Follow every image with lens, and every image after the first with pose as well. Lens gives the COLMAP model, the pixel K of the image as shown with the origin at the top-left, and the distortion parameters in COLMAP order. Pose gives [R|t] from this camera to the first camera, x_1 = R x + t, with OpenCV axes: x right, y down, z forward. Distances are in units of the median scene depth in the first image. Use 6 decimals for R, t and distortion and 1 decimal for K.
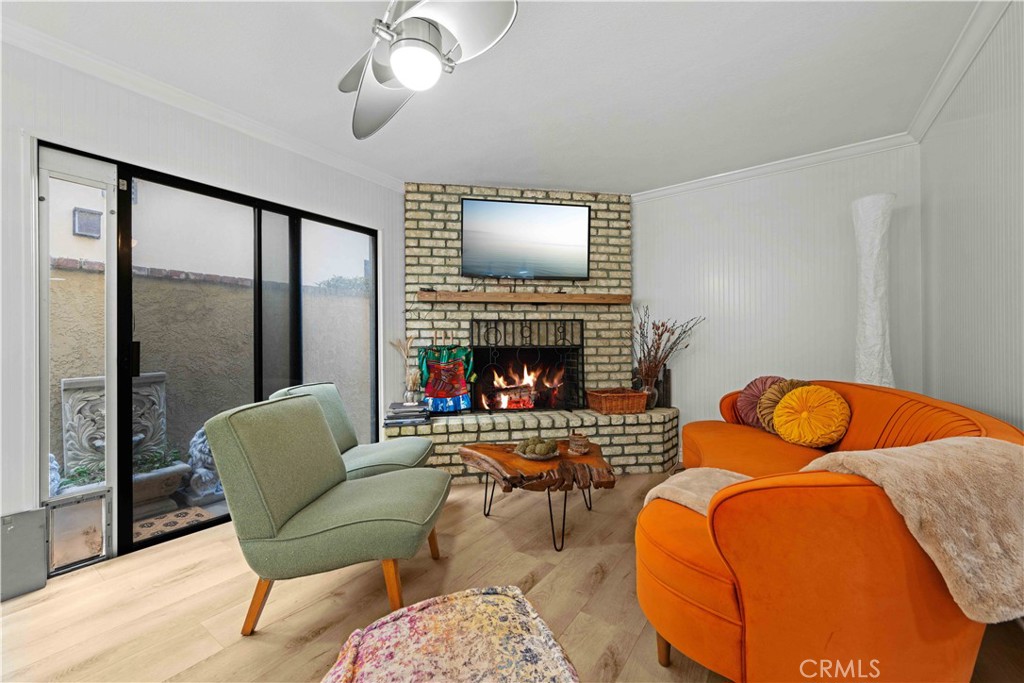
lens RADIAL K [[404.1, 0, 515.6], [0, 404.1, 339.0], [0, 0, 1]] dist [0.004309, -0.000344]
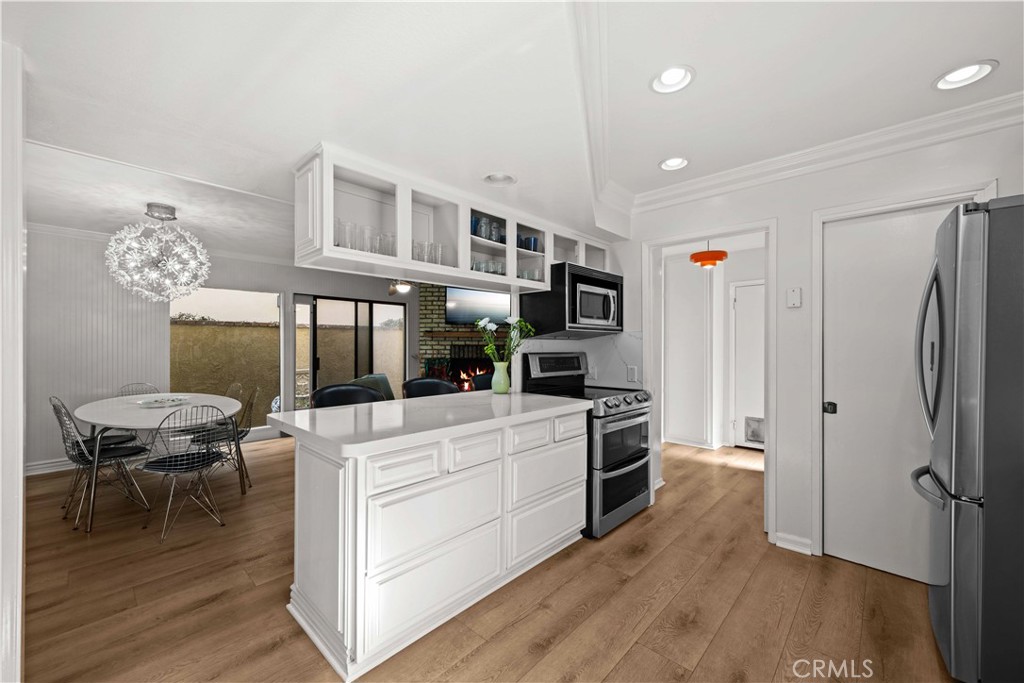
lens RADIAL K [[404.1, 0, 511.2], [0, 404.1, 342.1], [0, 0, 1]] dist [0.004309, -0.000344]
pose [[0.987723, 0.011231, -0.155813, 0.507453], [-0.009897, 0.999907, 0.009332, -0.084900], [0.155903, -0.007676, 0.987743, -0.957474]]
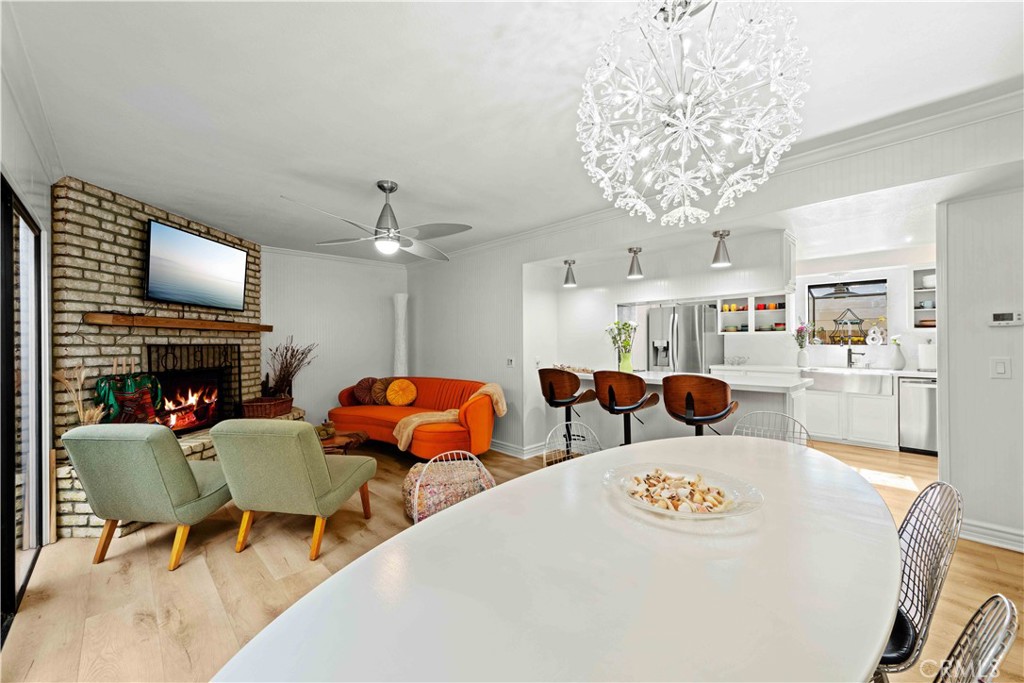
lens RADIAL K [[404.1, 0, 513.3], [0, 404.1, 341.7], [0, 0, 1]] dist [0.004309, -0.000344]
pose [[0.201650, 0.008452, 0.979421, -0.873675], [0.000475, 0.999962, -0.008727, -0.046753], [-0.979458, 0.002225, 0.201638, -0.036590]]
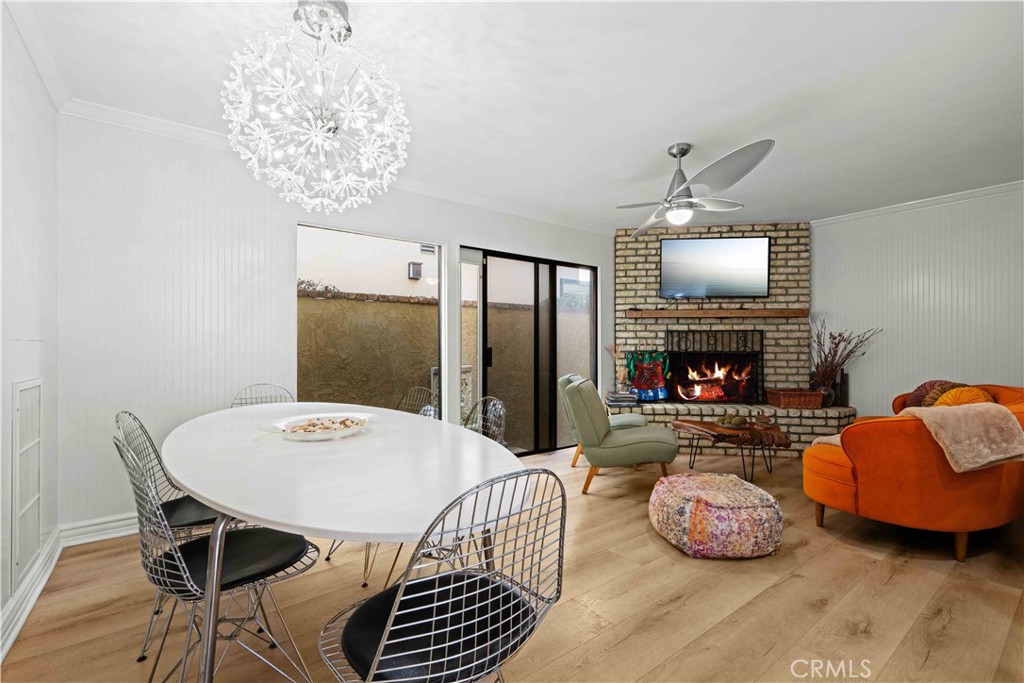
lens RADIAL K [[455.4, 0, 516.6], [0, 455.4, 340.2], [0, 0, 1]] dist [0.009059, -0.000971]
pose [[0.953043, 0.006542, -0.302766, -0.126110], [-0.005671, 0.999977, 0.003757, -0.020374], [0.302783, -0.001863, 0.953058, -0.544177]]
